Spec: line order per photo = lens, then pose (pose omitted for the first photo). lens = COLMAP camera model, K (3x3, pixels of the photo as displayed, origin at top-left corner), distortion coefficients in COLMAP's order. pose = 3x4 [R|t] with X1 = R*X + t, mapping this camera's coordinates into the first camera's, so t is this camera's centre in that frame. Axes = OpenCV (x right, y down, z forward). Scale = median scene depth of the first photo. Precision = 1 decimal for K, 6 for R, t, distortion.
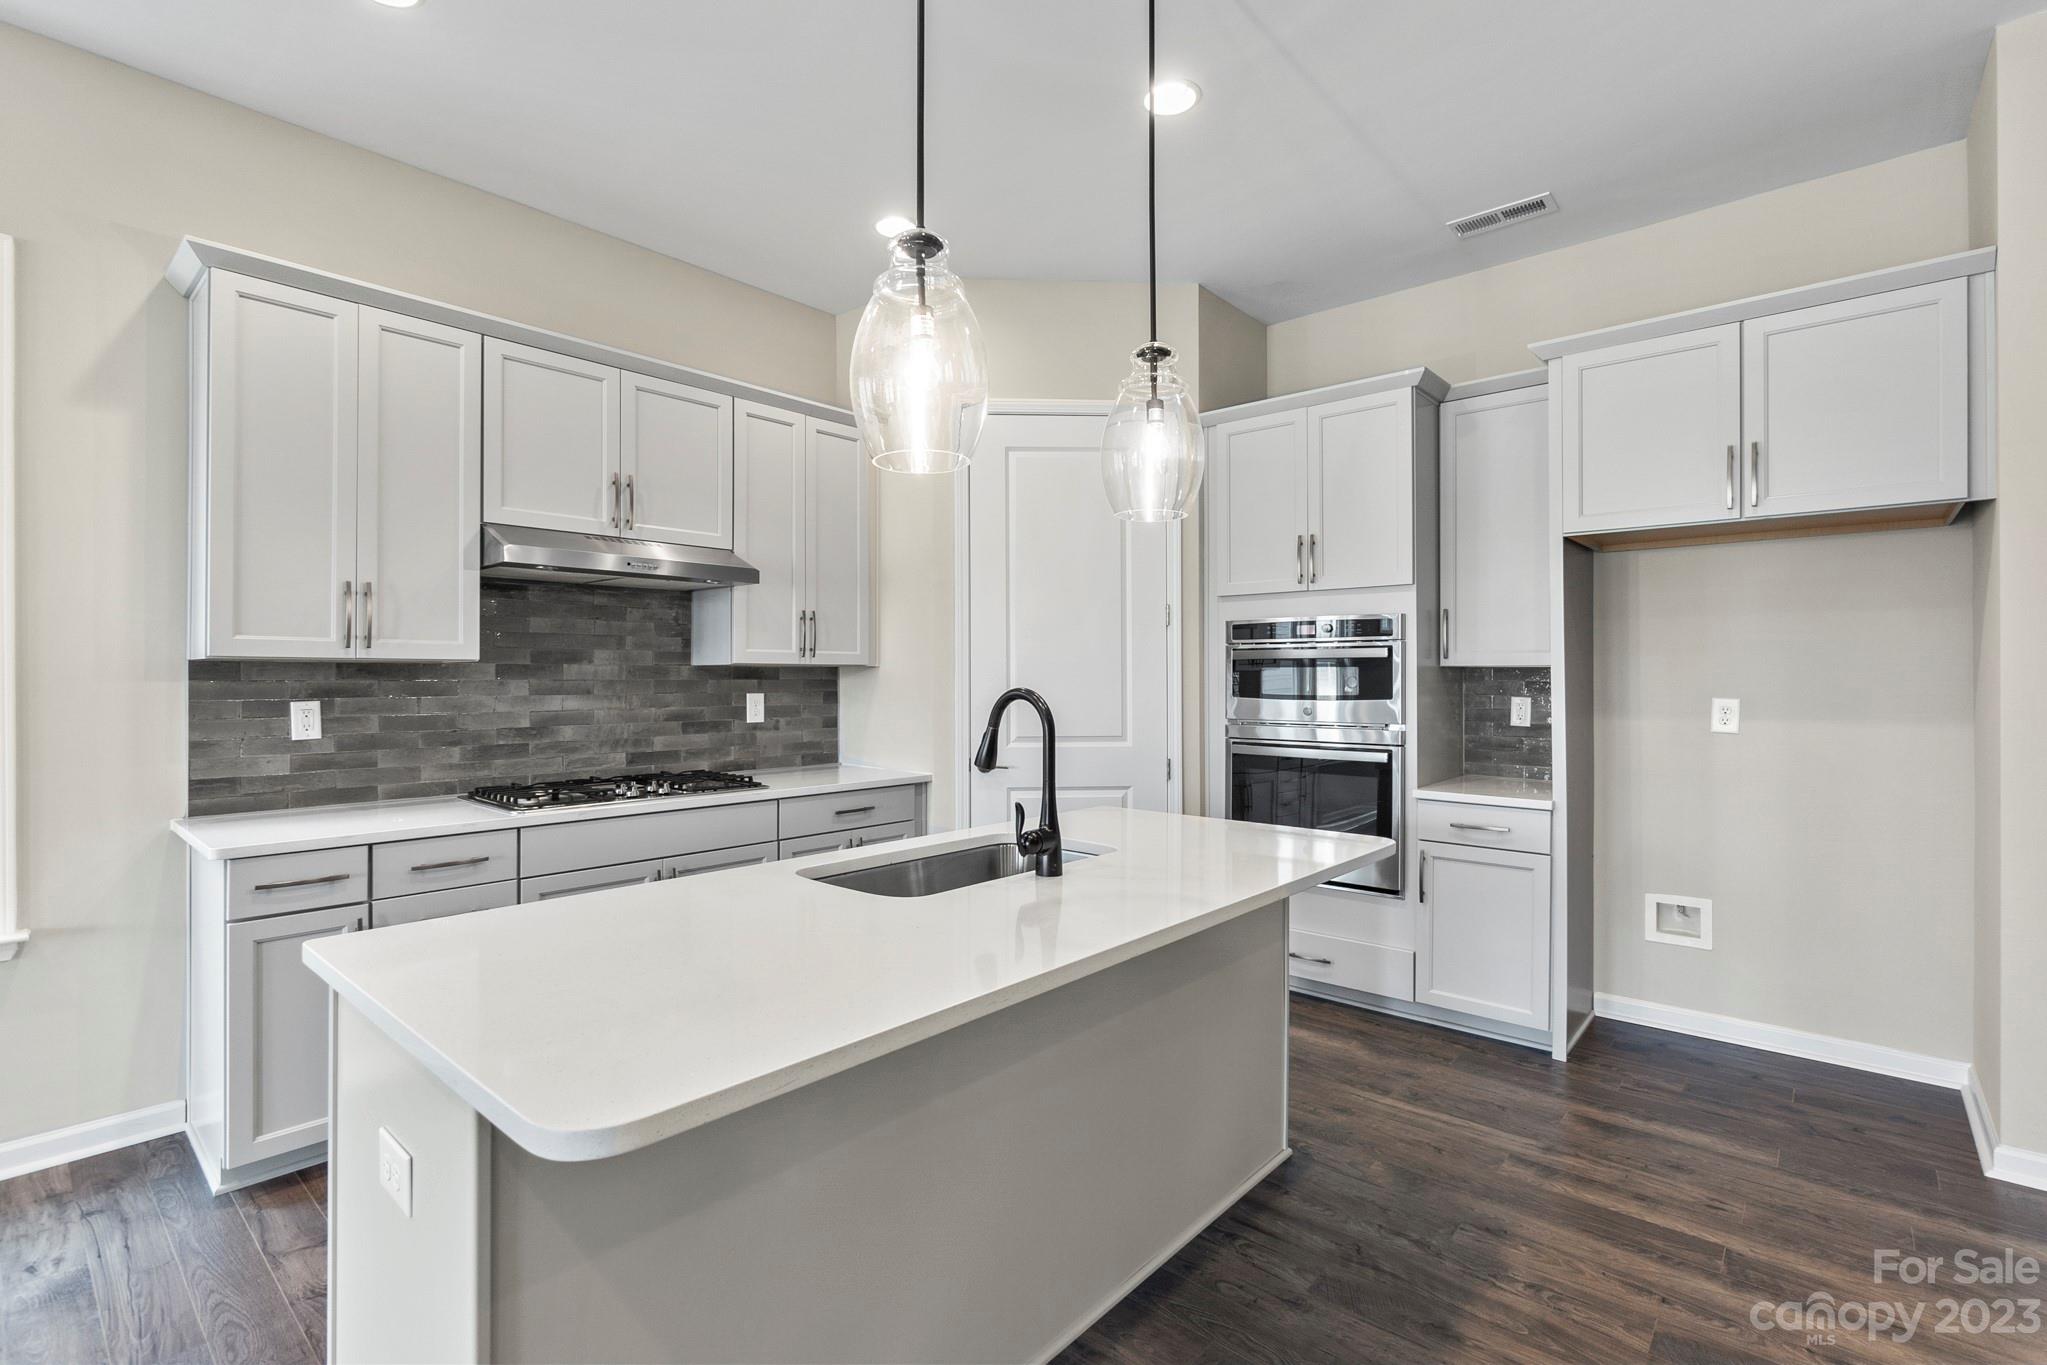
lens RADIAL K [[931.6, 0, 1021.5], [0, 931.6, 677.2], [0, 0, 1]] dist [-0.000822, -0.000032]
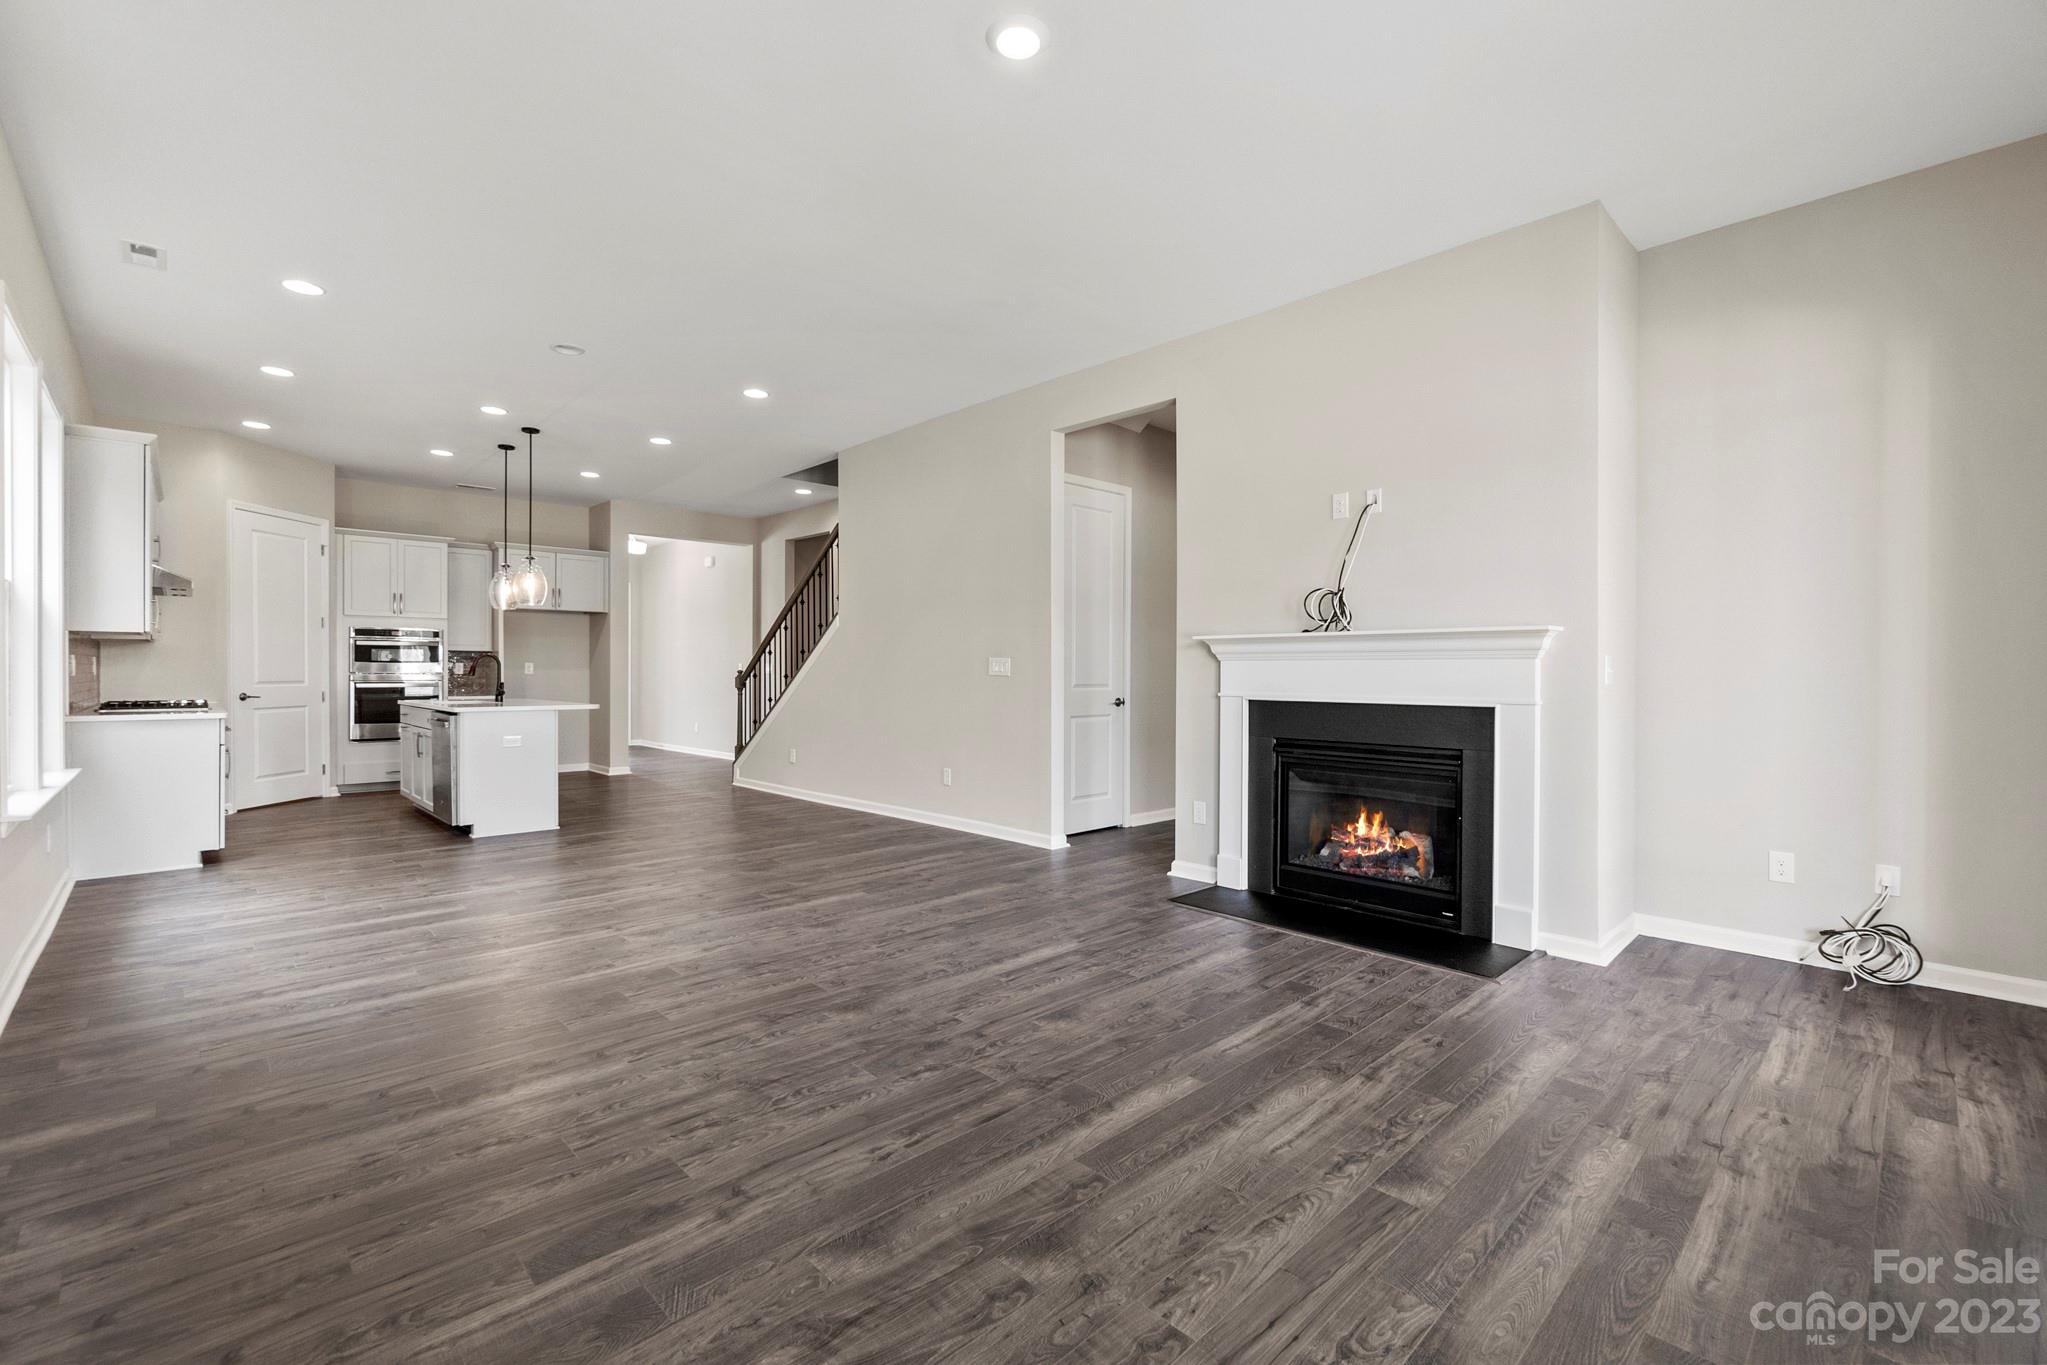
lens RADIAL K [[897.5, 0, 1012.3], [0, 897.5, 681.6], [0, 0, 1]] dist [-0.001369, 0.000239]
pose [[0.085345, -0.009165, 0.996309, -2.184731], [-0.000668, 0.999957, 0.009255, 0.058234], [-0.996351, -0.001456, 0.085335, -0.895709]]
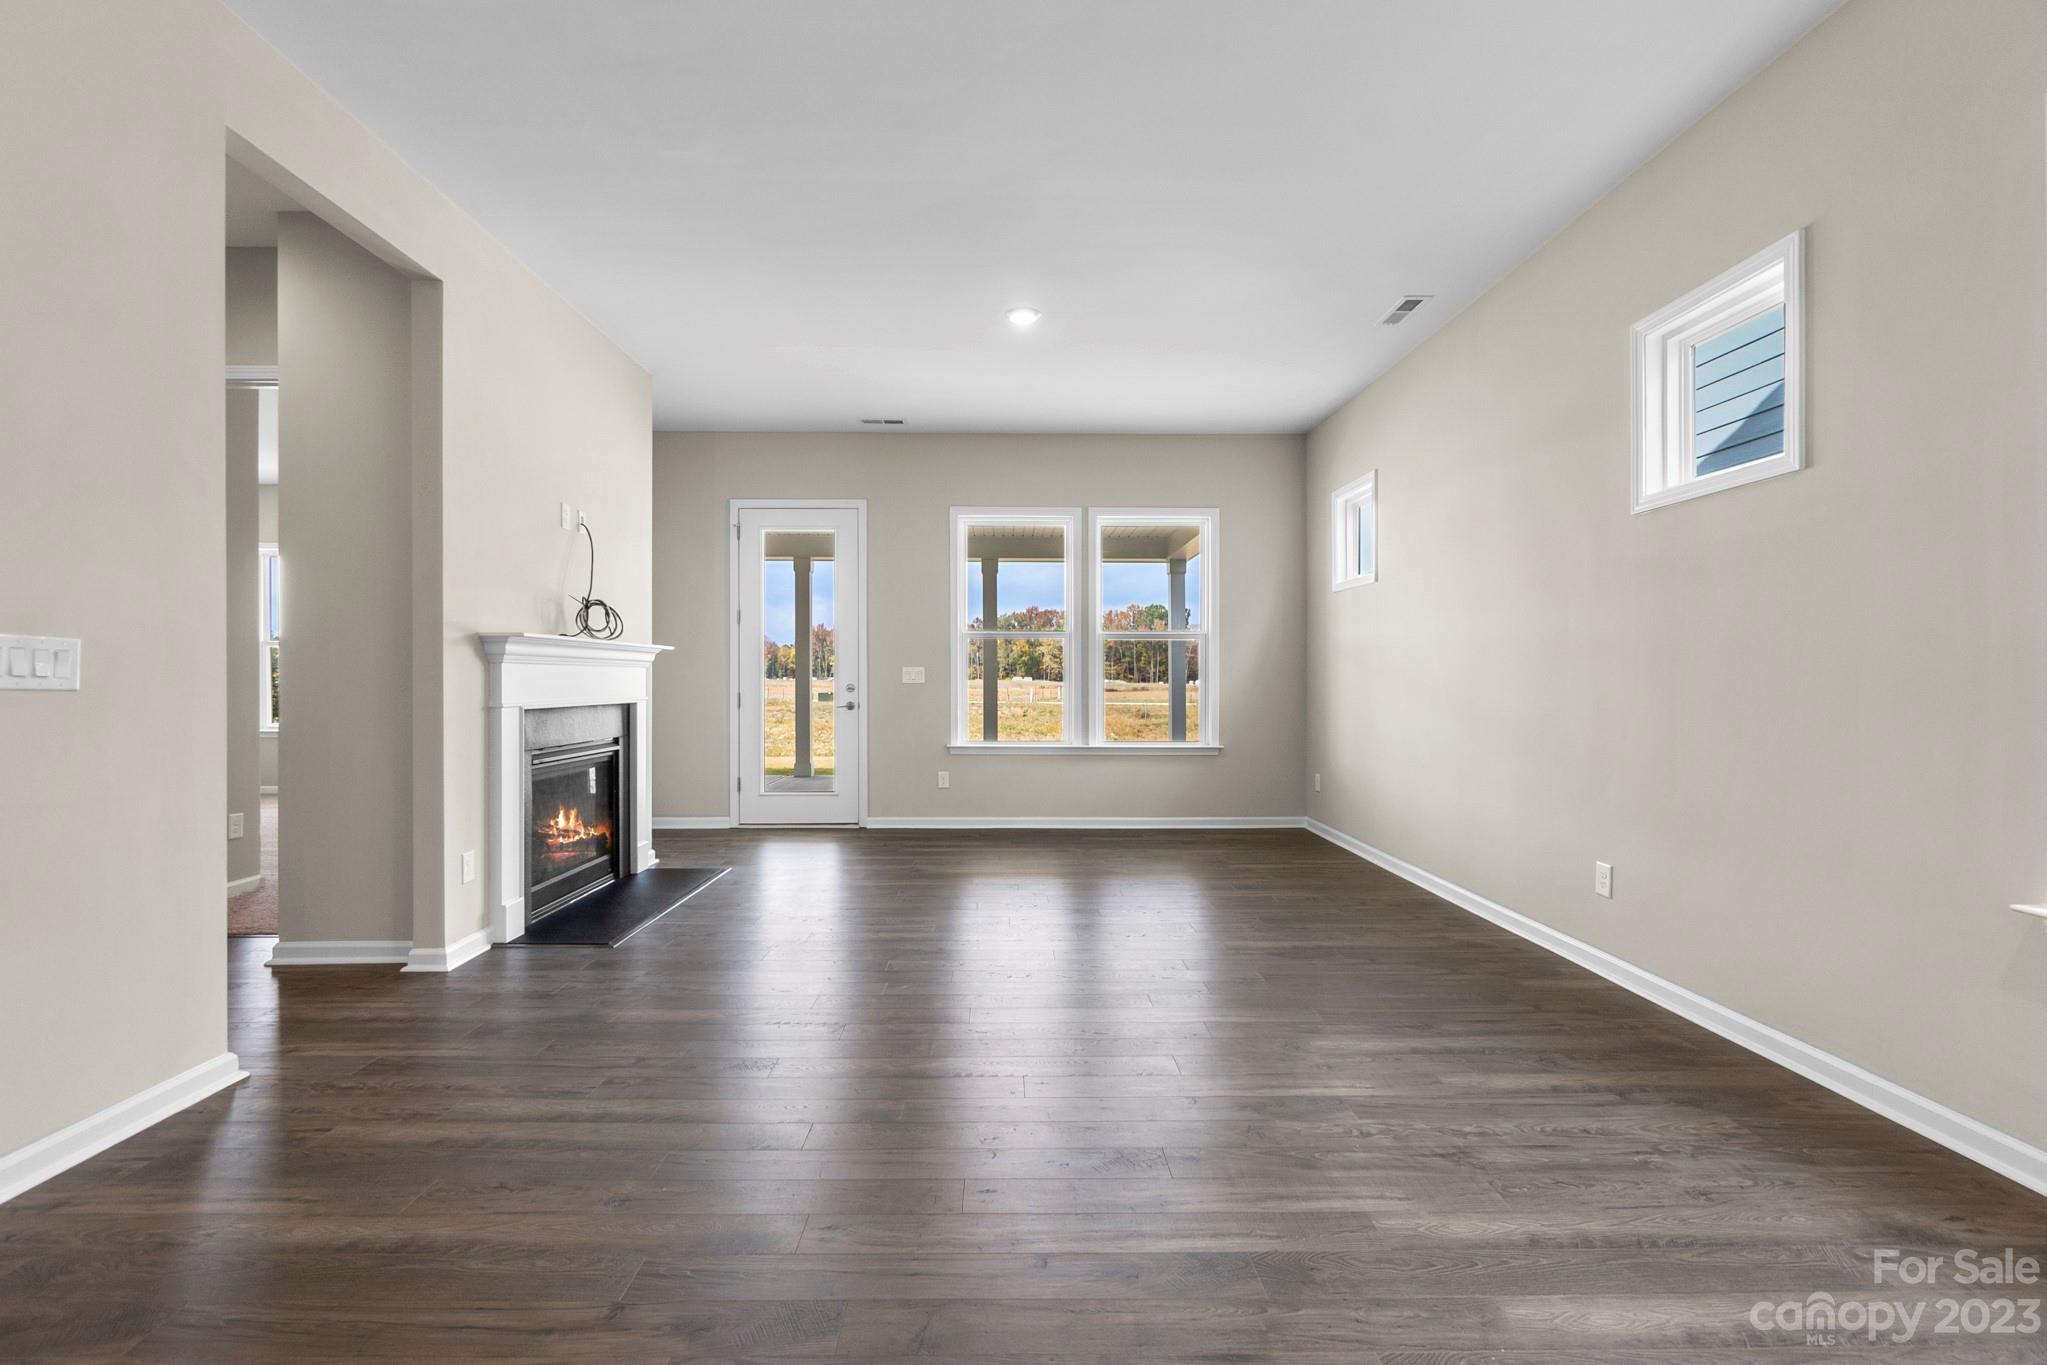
lens RADIAL K [[897.5, 0, 1012.3], [0, 897.5, 681.6], [0, 0, 1]] dist [-0.001369, 0.000239]
pose [[-0.735566, -0.001074, -0.677452, -0.311446], [-0.003982, 0.999988, 0.002739, 0.053359], [0.677441, 0.004713, -0.735562, 0.256924]]
